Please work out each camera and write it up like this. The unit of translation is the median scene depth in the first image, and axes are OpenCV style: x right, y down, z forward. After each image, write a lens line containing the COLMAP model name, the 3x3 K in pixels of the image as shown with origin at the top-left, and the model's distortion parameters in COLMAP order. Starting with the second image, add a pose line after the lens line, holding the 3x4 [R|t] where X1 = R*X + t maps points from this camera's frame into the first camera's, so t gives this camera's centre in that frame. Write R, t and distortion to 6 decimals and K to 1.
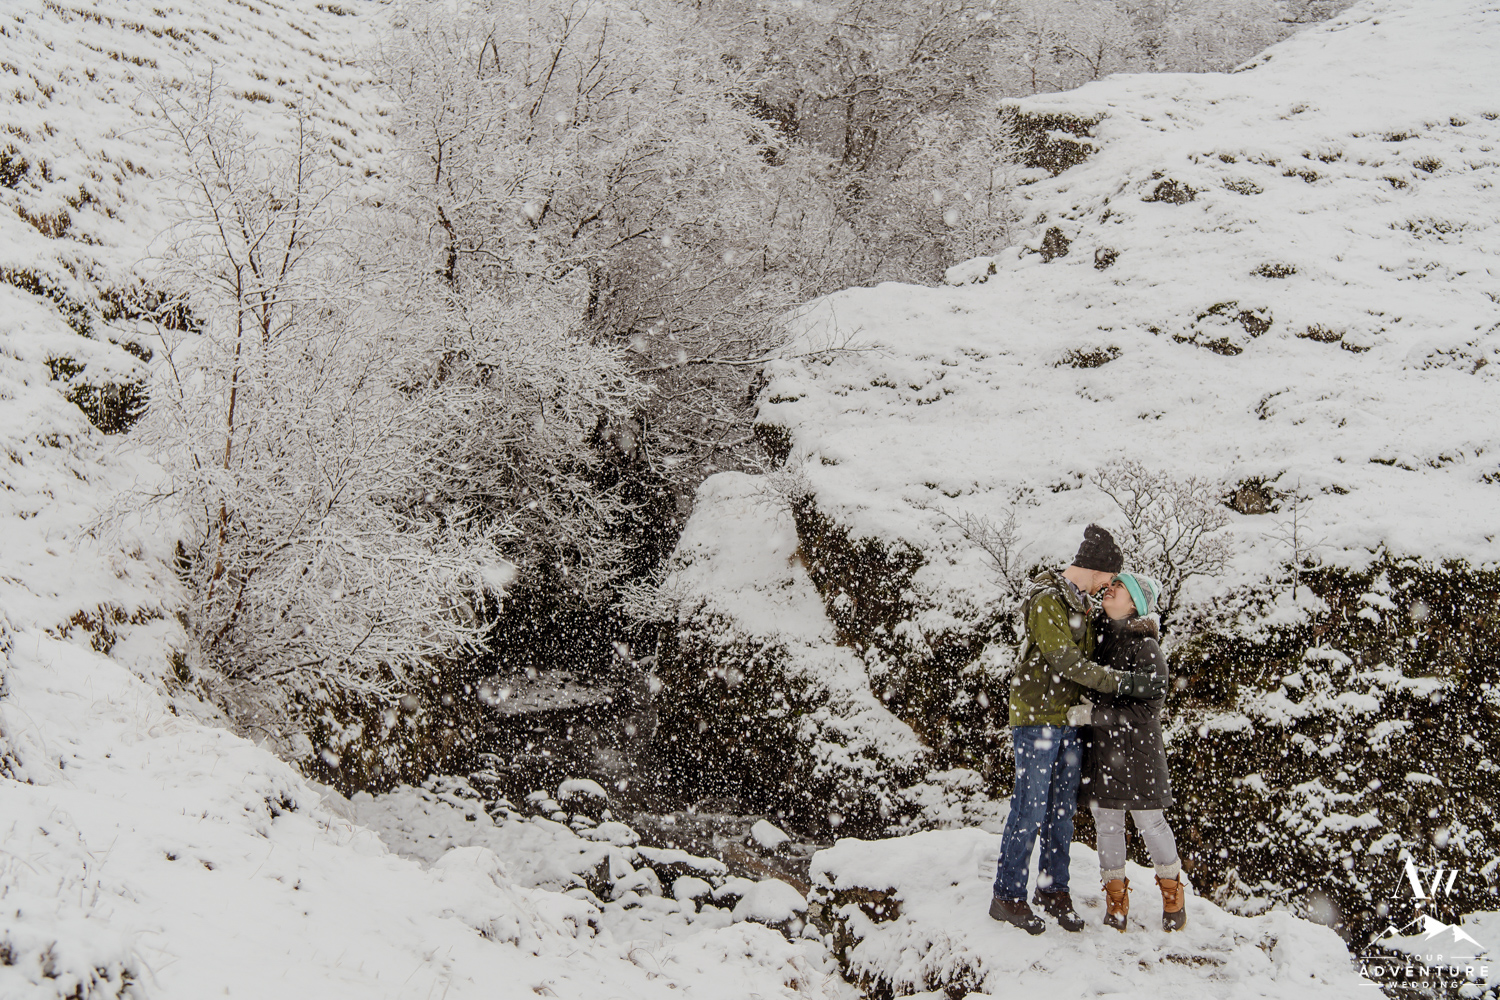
lens RADIAL K [[1907.5, 0, 746.1], [0, 1907.5, 418.2], [0, 0, 1]] dist [0.000722, -0.014767]
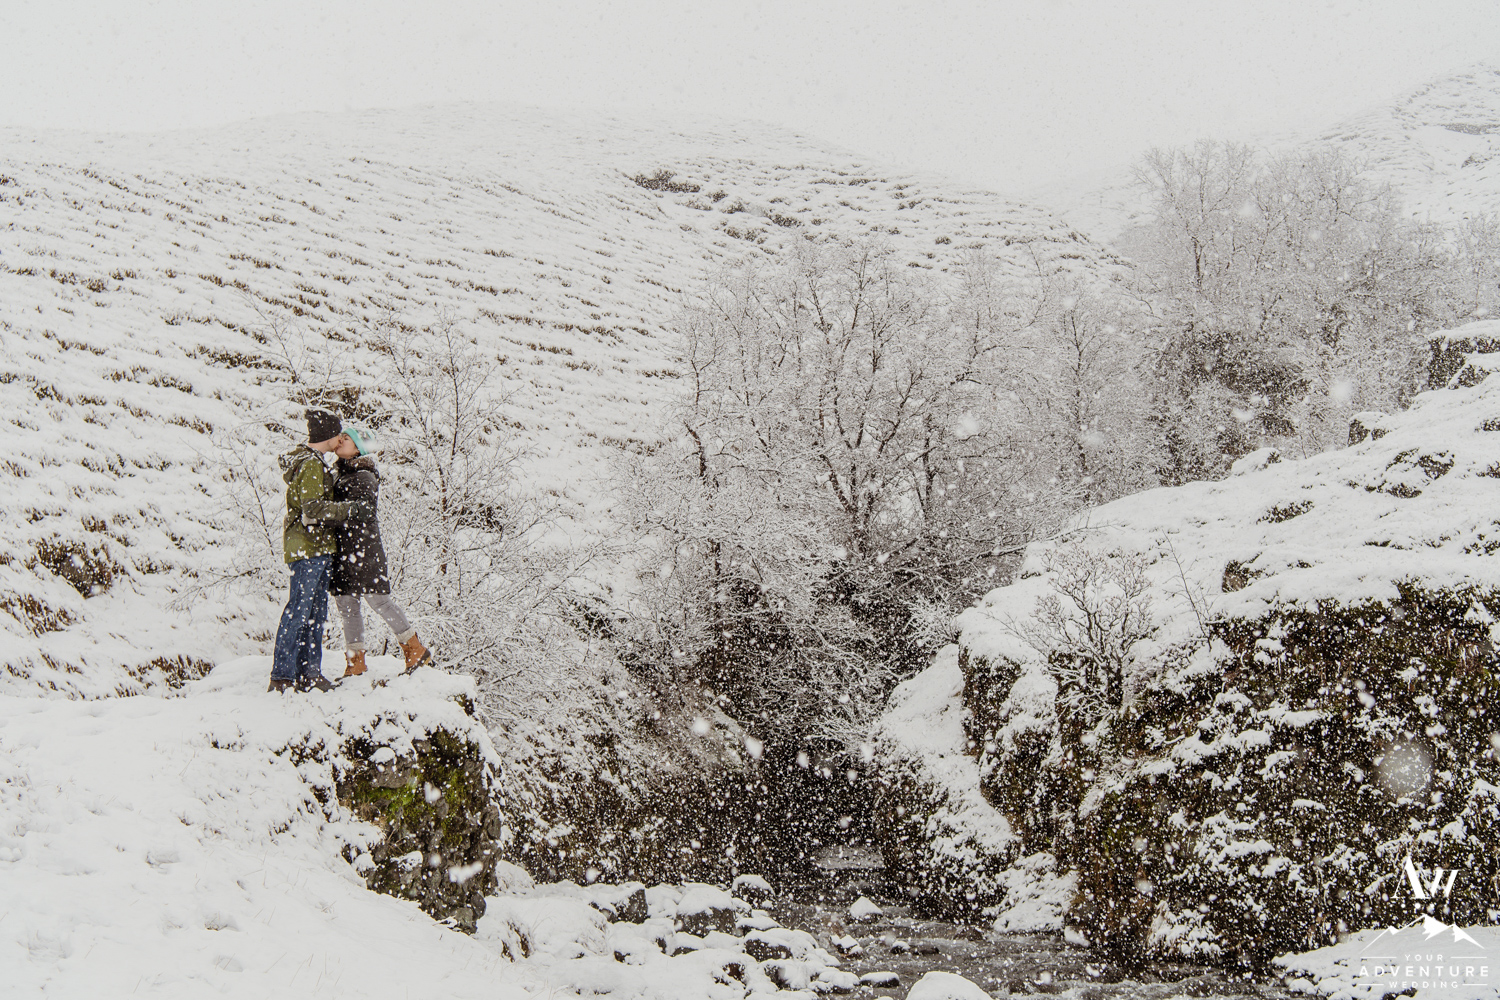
lens RADIAL K [[1747.7, 0, 750.2], [0, 1747.7, 437.3], [0, 0, 1]] dist [0.005677, -0.016930]
pose [[0.938554, -0.085723, -0.334318, 0.390991], [0.032600, 0.986352, -0.161393, 0.128648], [0.343590, 0.140577, 0.928539, -0.047140]]
